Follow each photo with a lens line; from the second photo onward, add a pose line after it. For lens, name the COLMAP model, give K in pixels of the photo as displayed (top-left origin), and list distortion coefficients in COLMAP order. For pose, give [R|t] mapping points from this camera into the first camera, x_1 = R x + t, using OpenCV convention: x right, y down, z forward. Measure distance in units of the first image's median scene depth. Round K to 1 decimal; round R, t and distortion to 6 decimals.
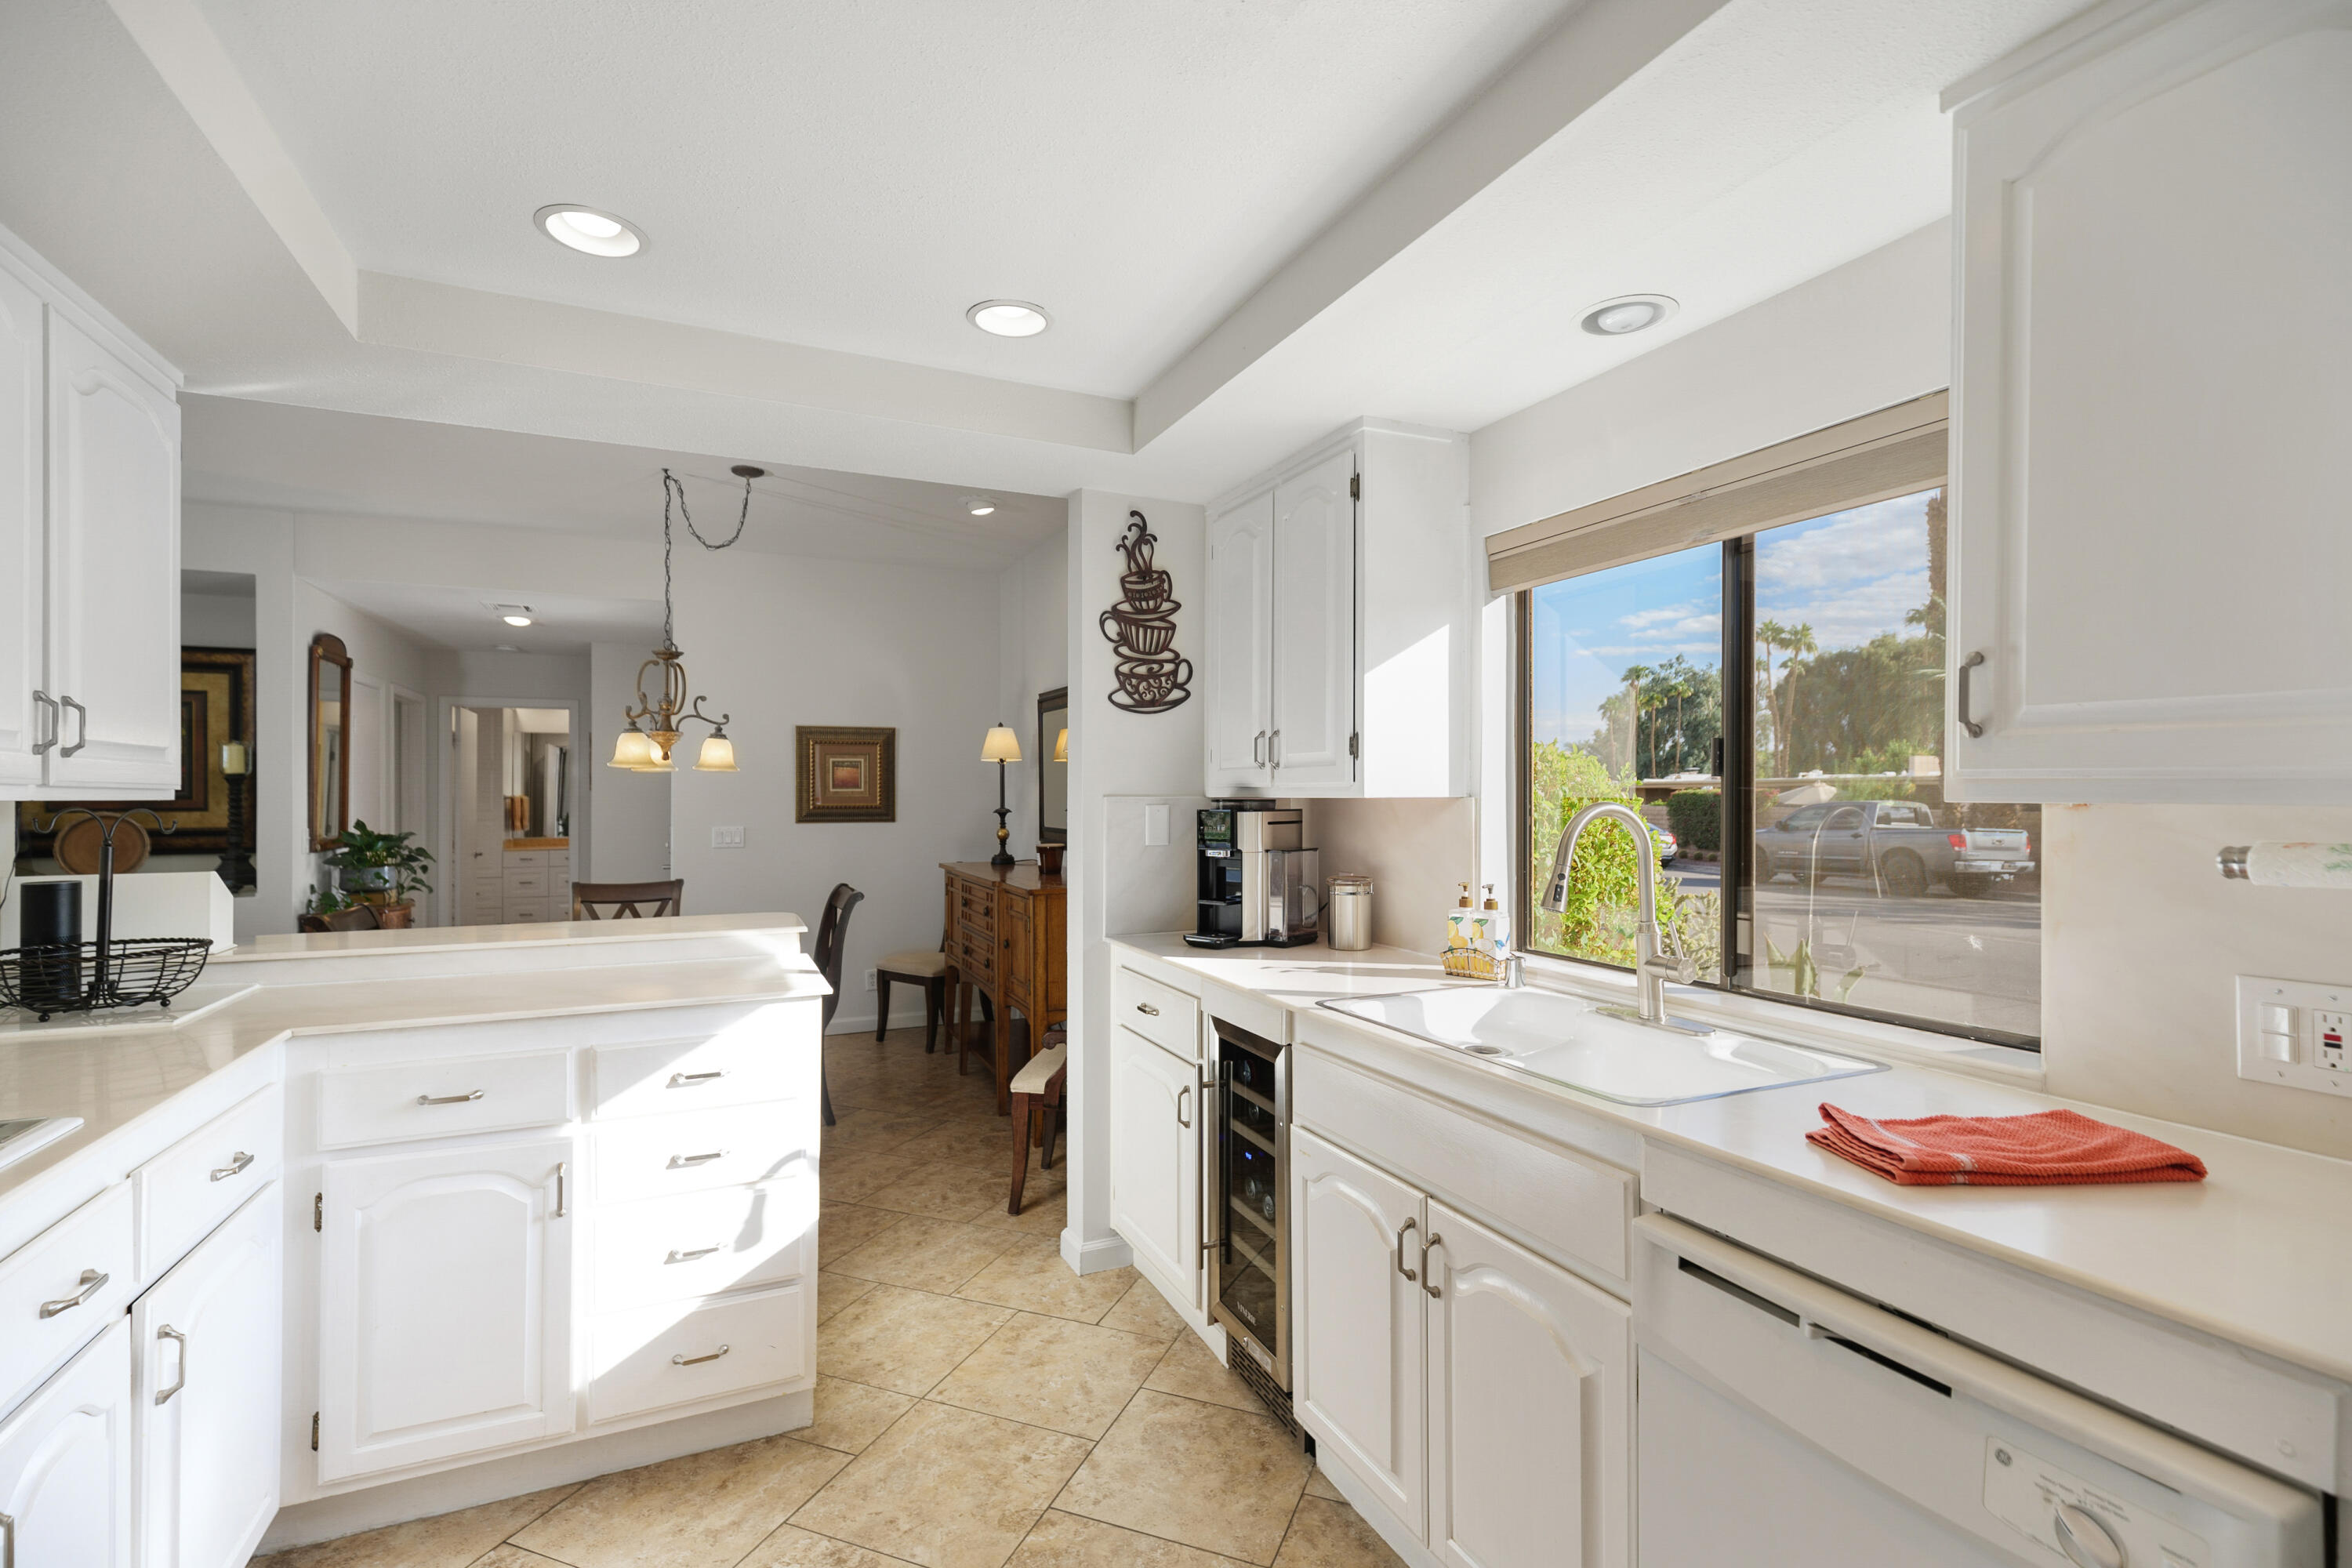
lens RADIAL K [[1071.5, 0, 1164.0], [0, 1071.5, 790.2], [0, 0, 1]] dist [0.014627, -0.004200]
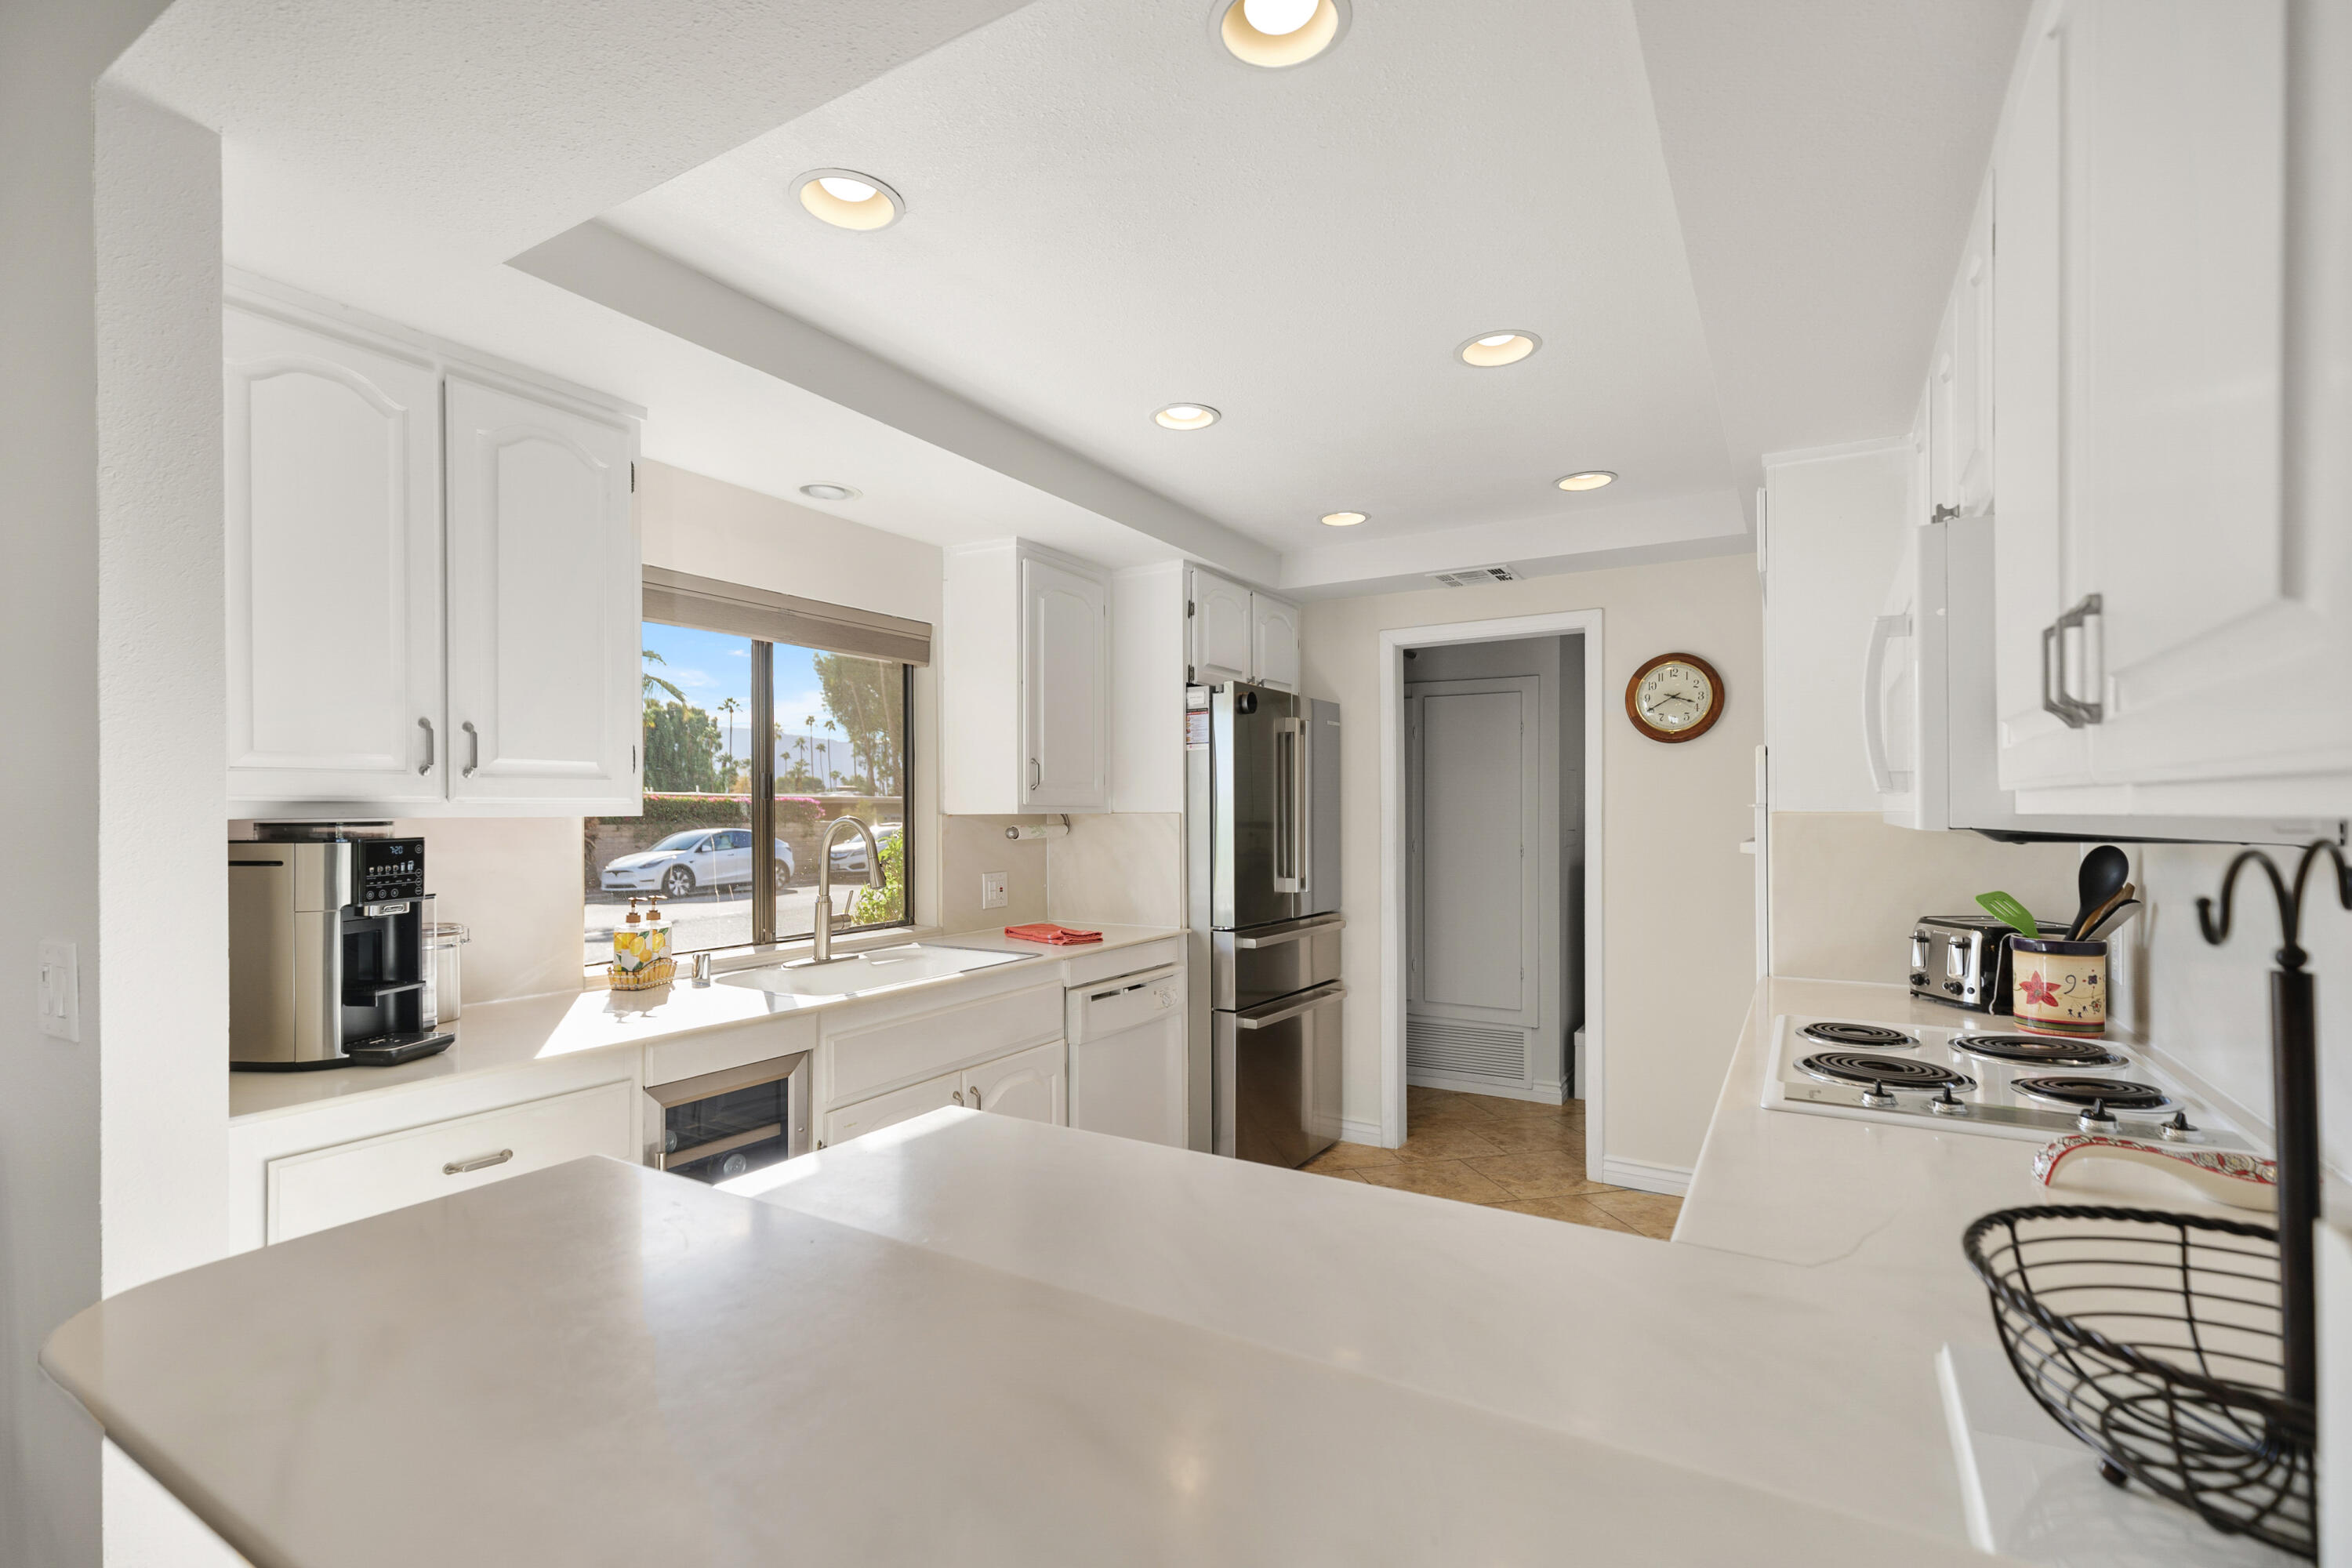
lens RADIAL K [[1071.5, 0, 1186.4], [0, 1071.5, 805.2], [0, 0, 1]] dist [0.014627, -0.004200]
pose [[-0.587456, 0.006979, 0.809226, -0.761616], [0.001863, 0.999972, -0.007272, 0.005161], [-0.809254, -0.002765, -0.587452, 1.048010]]
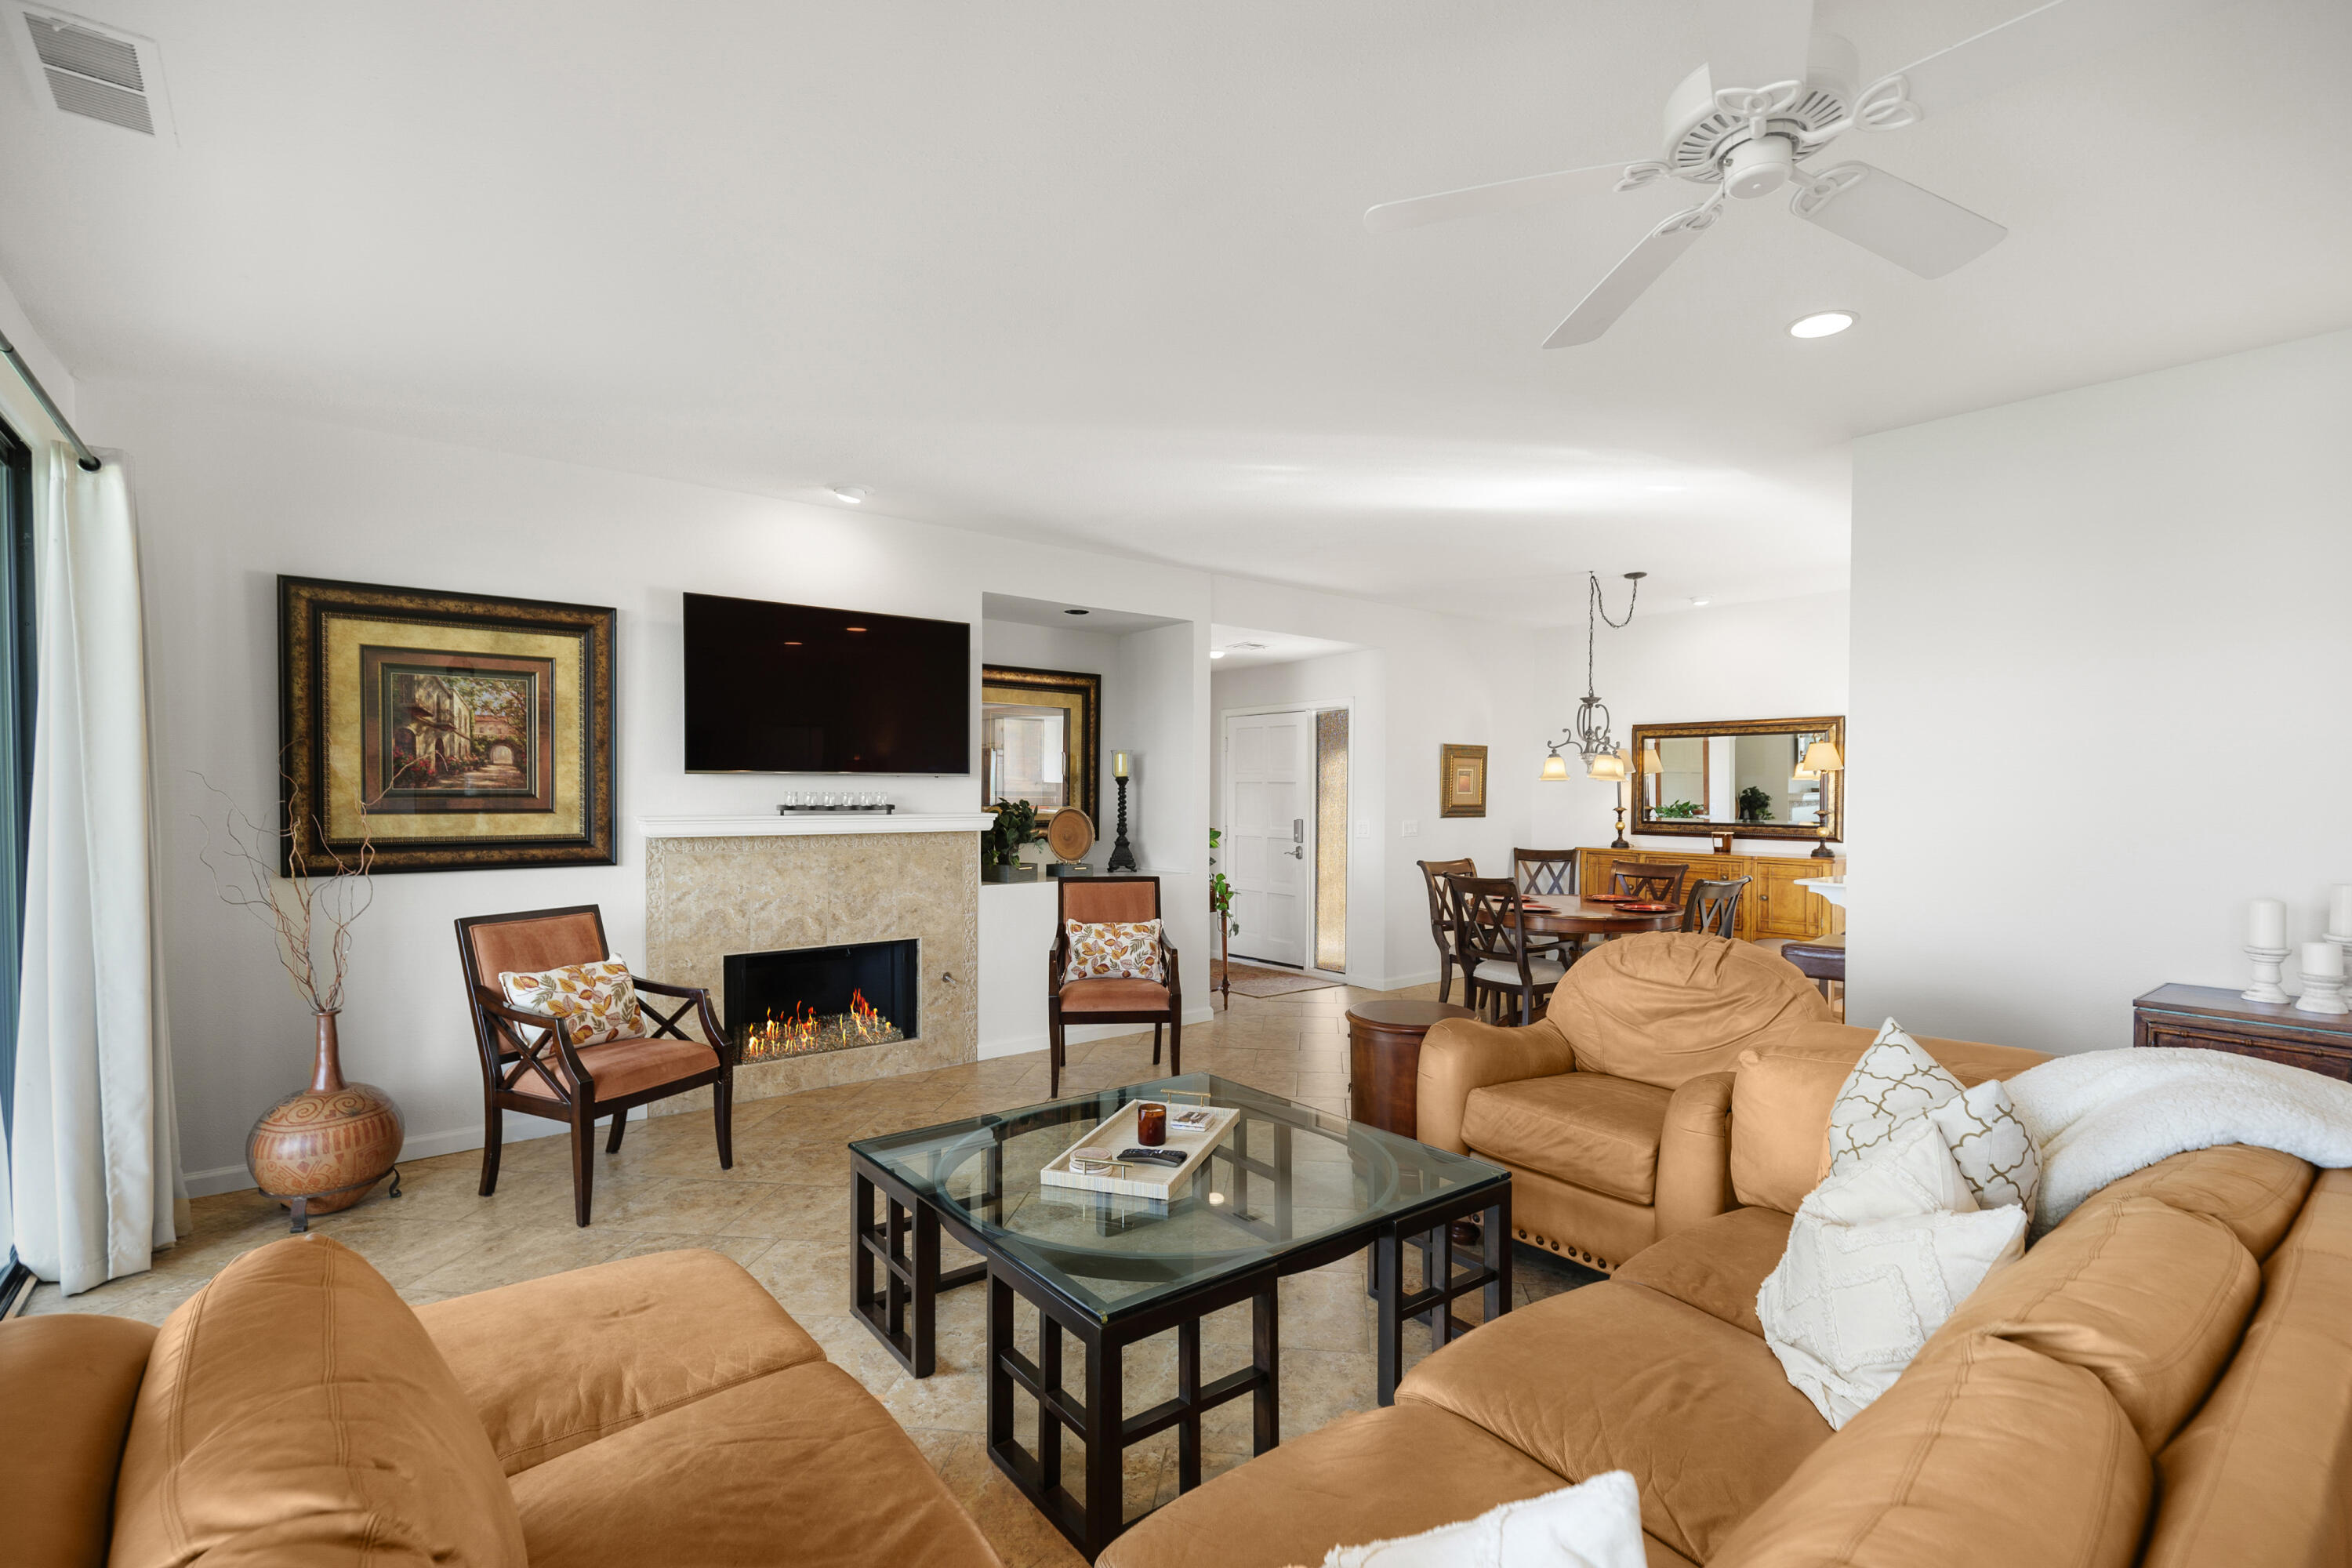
lens RADIAL K [[1071.5, 0, 1183.7], [0, 1071.5, 805.8], [0, 0, 1]] dist [0.014627, -0.004200]
pose [[0.965677, 0.004787, 0.259702, -2.204488], [-0.008866, 0.999855, 0.014538, -0.001231], [-0.259595, -0.016341, 0.965579, -0.409485]]
